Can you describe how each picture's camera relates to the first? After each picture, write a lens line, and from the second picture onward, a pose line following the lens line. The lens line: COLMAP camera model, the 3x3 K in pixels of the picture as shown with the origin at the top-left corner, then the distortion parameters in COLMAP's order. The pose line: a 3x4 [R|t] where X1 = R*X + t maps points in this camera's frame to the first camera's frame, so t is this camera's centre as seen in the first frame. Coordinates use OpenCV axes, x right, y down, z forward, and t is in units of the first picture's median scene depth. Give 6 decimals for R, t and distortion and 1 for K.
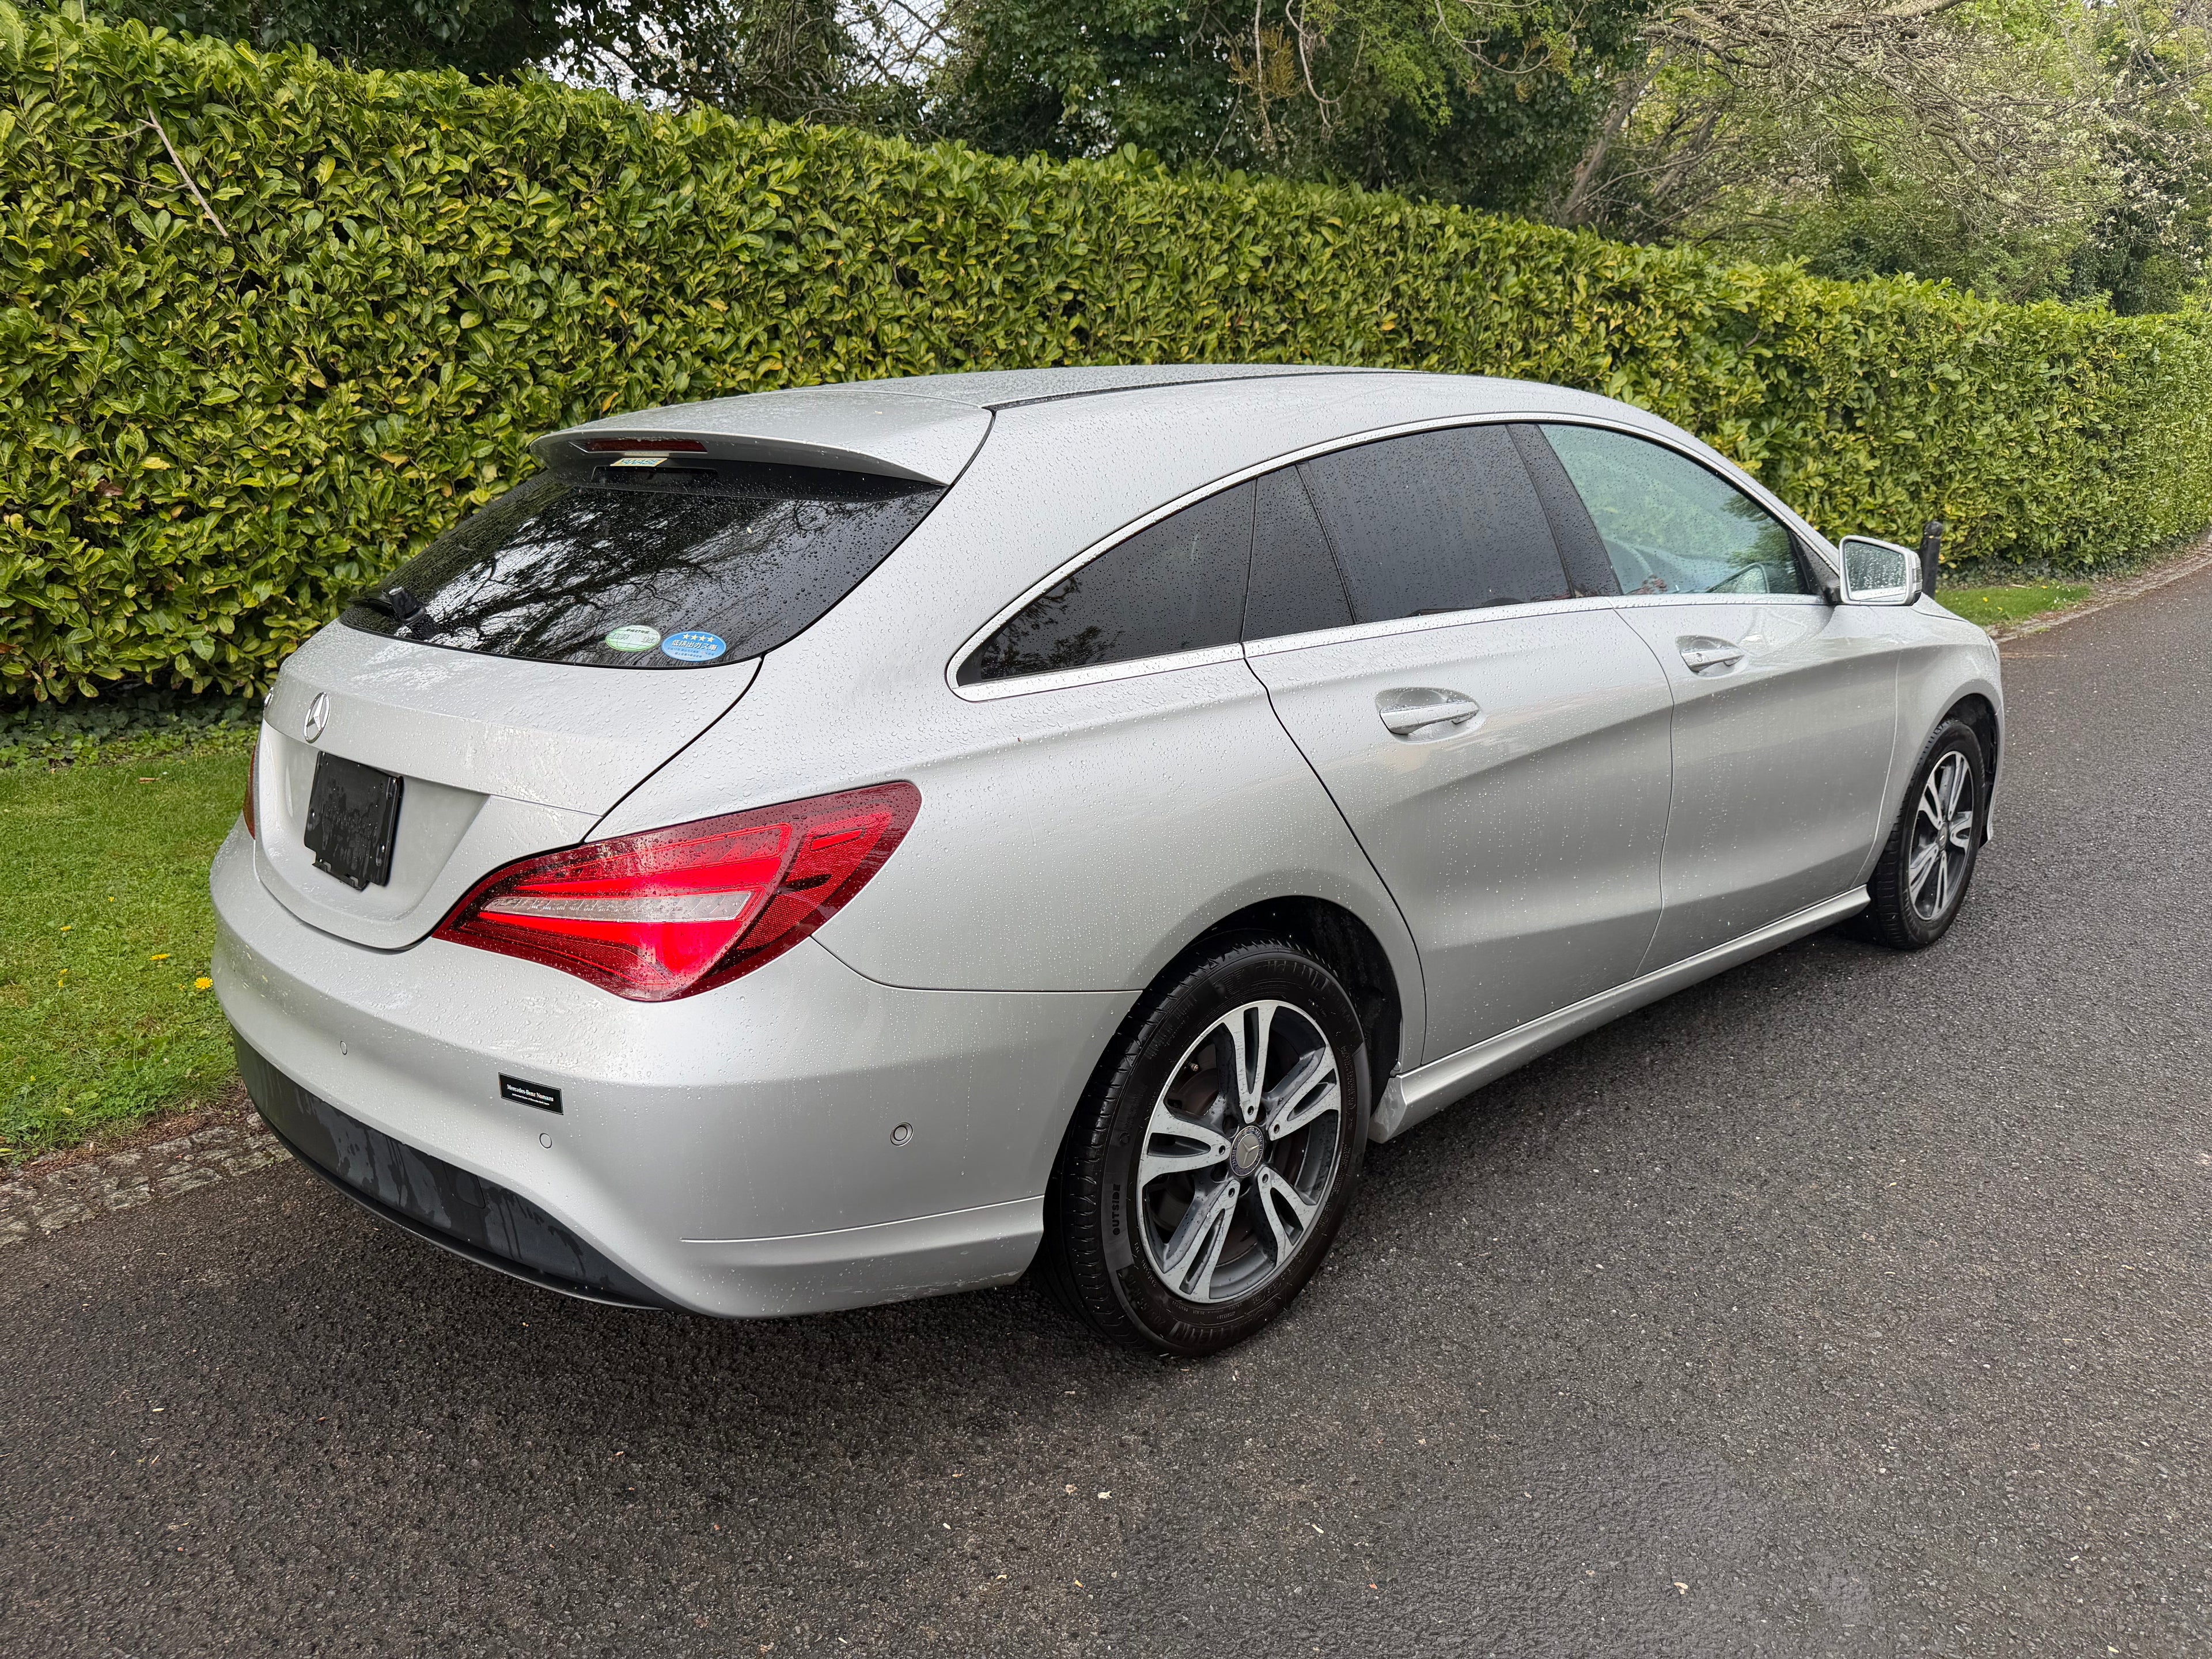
lens RADIAL K [[1552.1, 0, 1128.0], [0, 1552.1, 826.3], [0, 0, 1]] dist [0.046796, -0.053903]
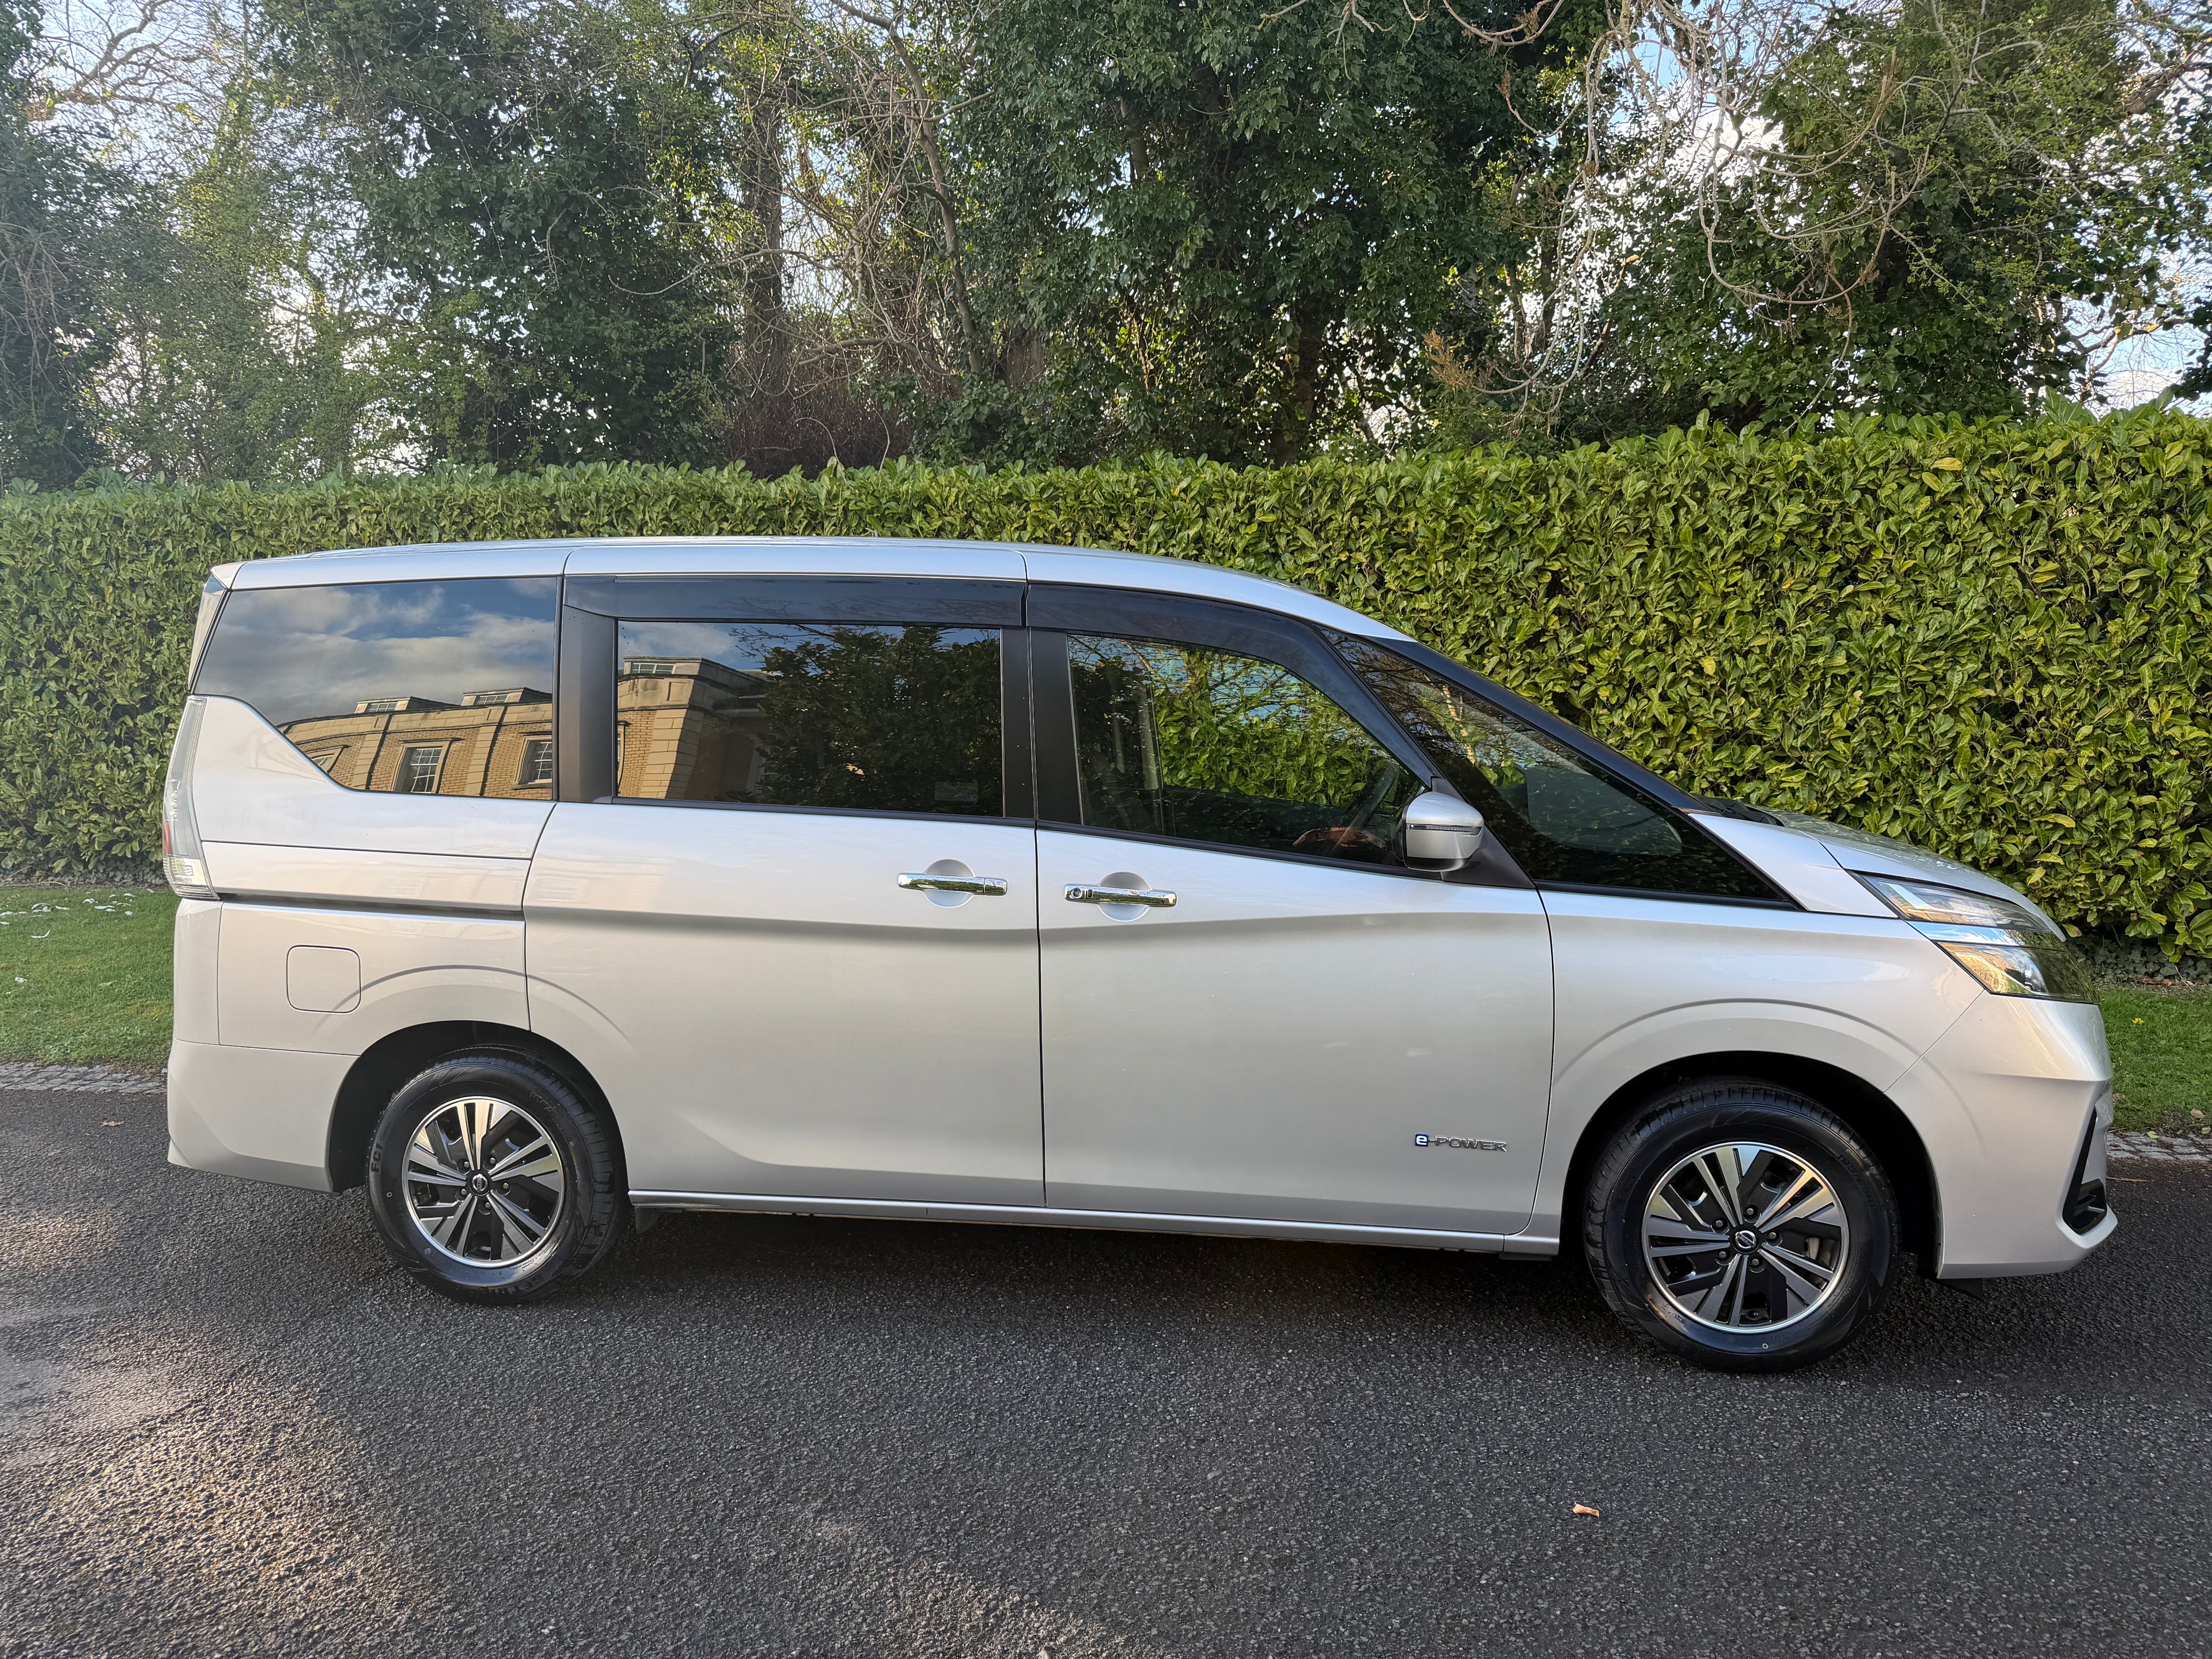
lens RADIAL K [[1552.1, 0, 1112.8], [0, 1552.1, 837.7], [0, 0, 1]] dist [0.046796, -0.053903]
pose [[0.596439, 0.072800, -0.799350, 0.705933], [-0.184529, 0.981640, -0.048285, -0.084161], [0.781159, 0.176303, 0.598922, 0.229329]]
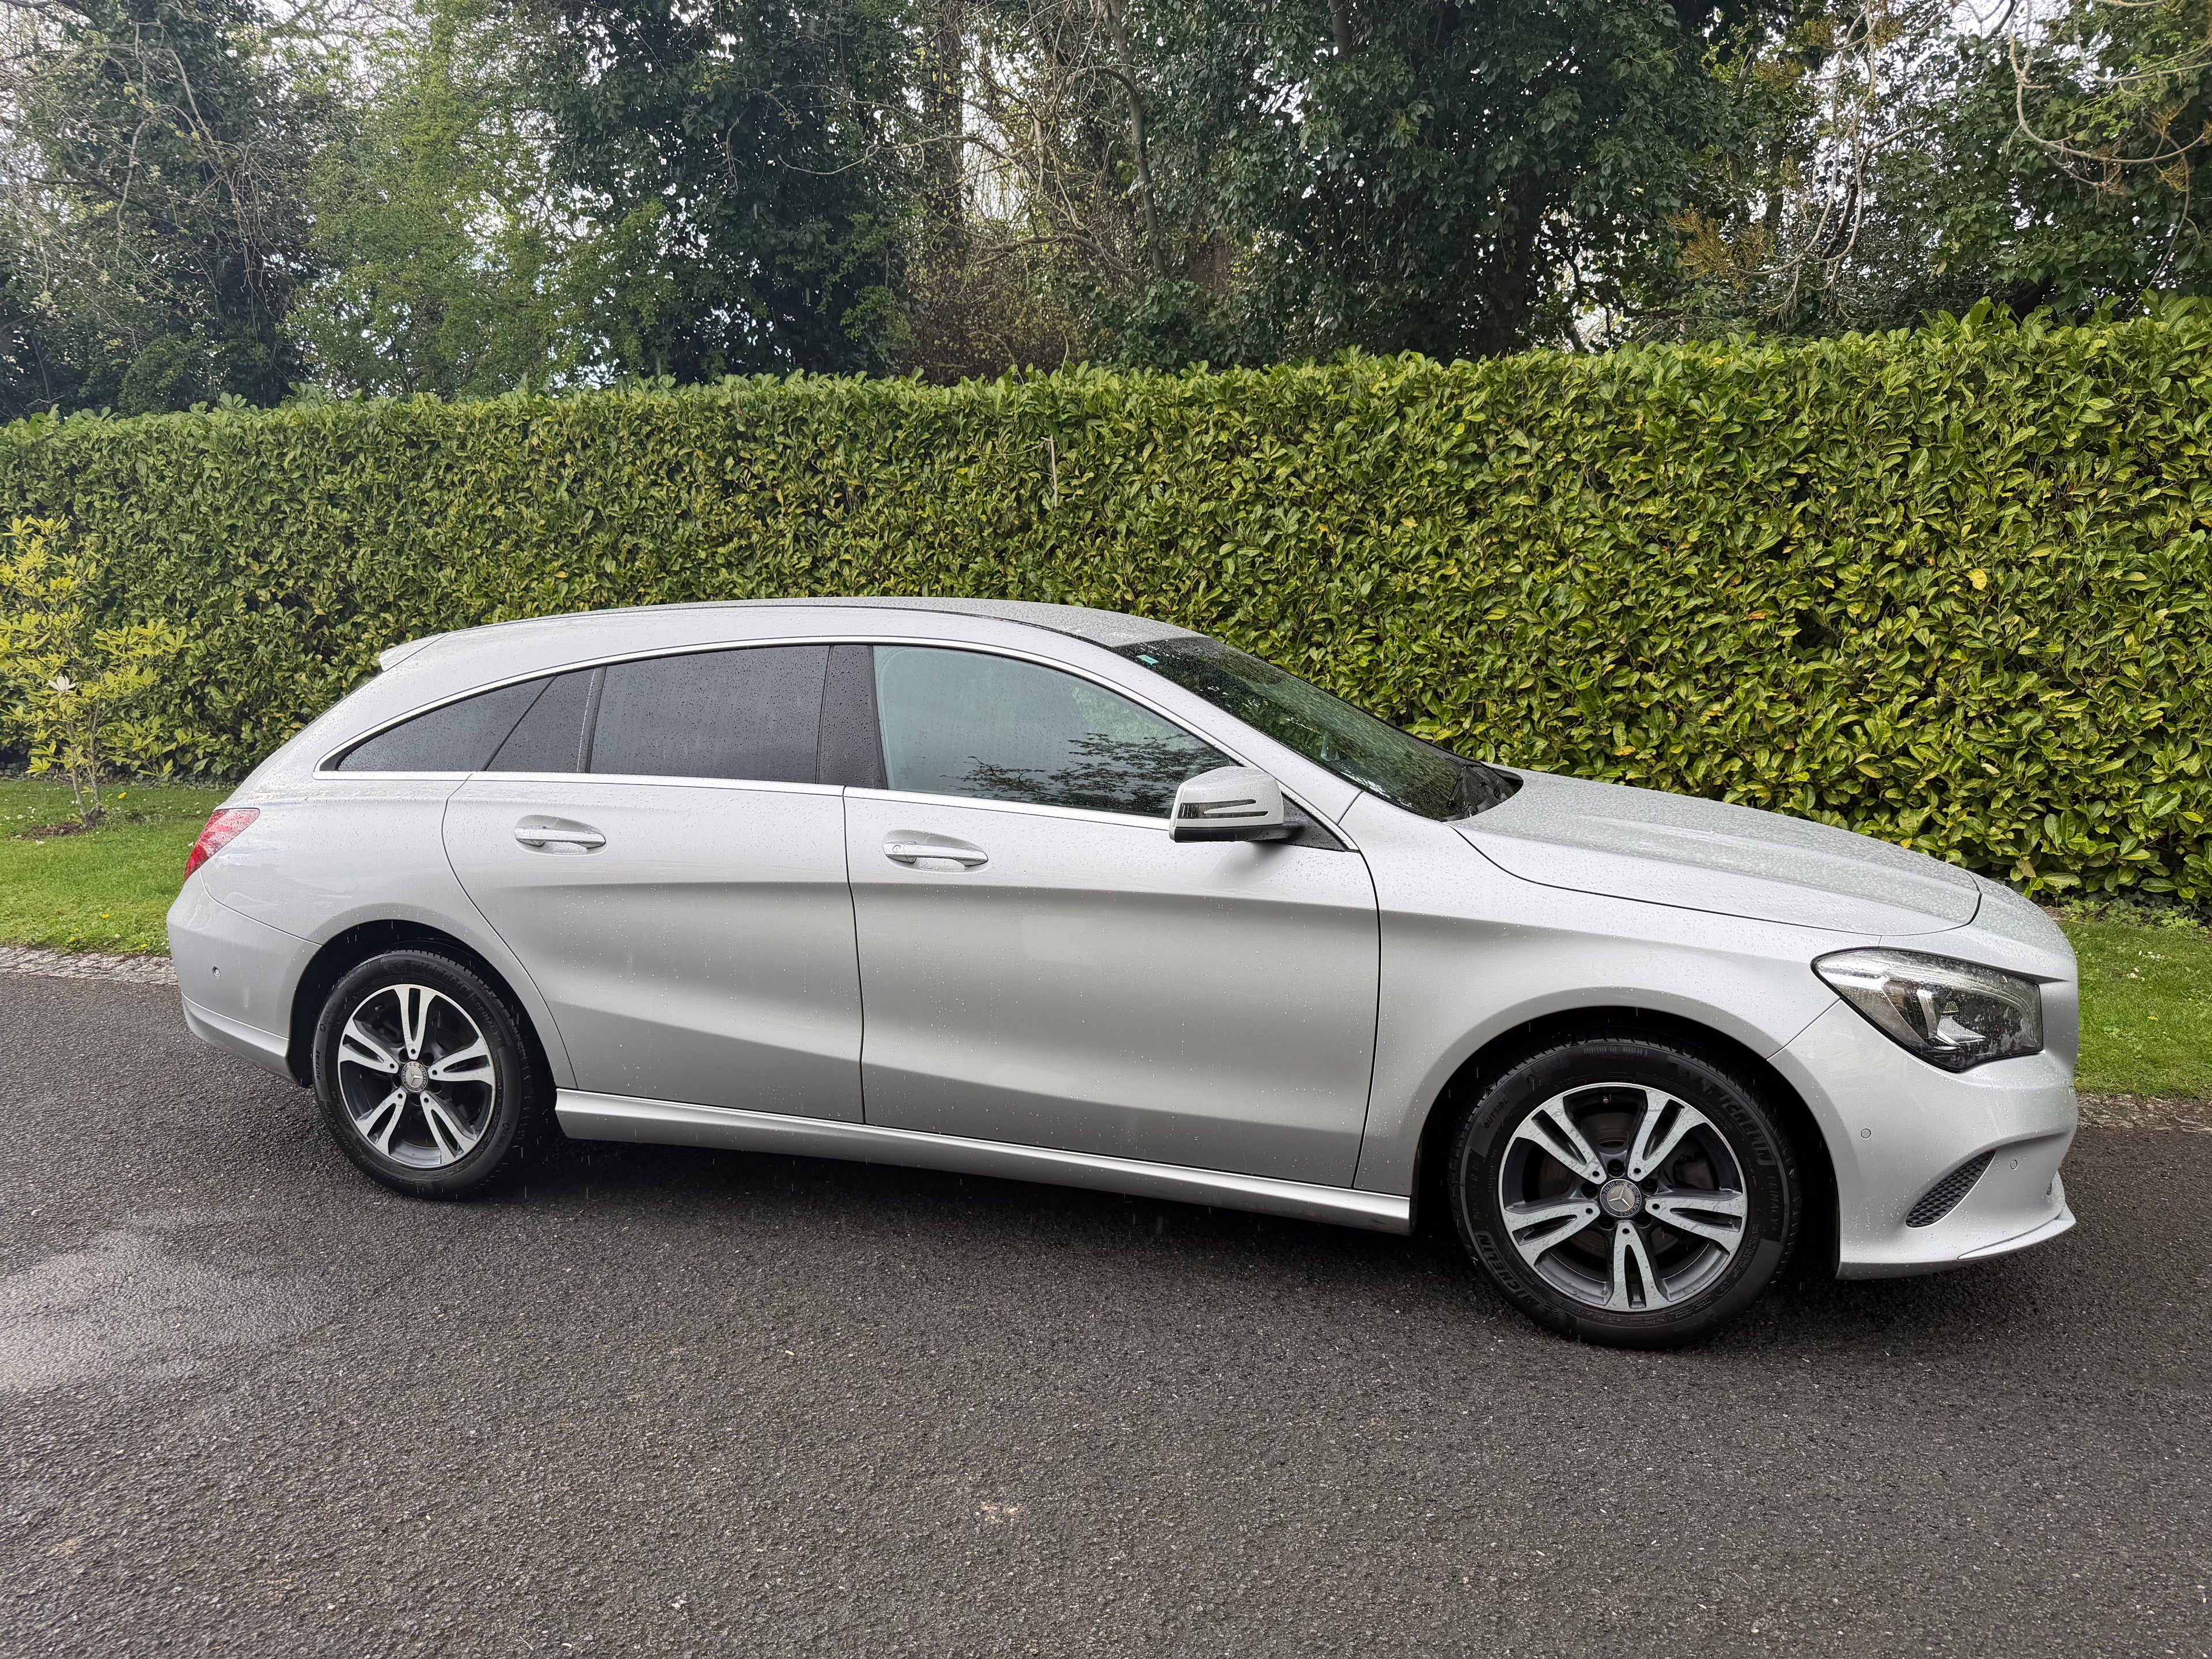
lens RADIAL K [[1552.1, 0, 1102.1], [0, 1552.1, 837.5], [0, 0, 1]] dist [0.046796, -0.053903]
pose [[0.499825, 0.119558, -0.857835, 0.652782], [-0.207456, 0.978122, 0.015447, -0.076594], [0.840914, 0.170243, 0.513693, 0.258002]]
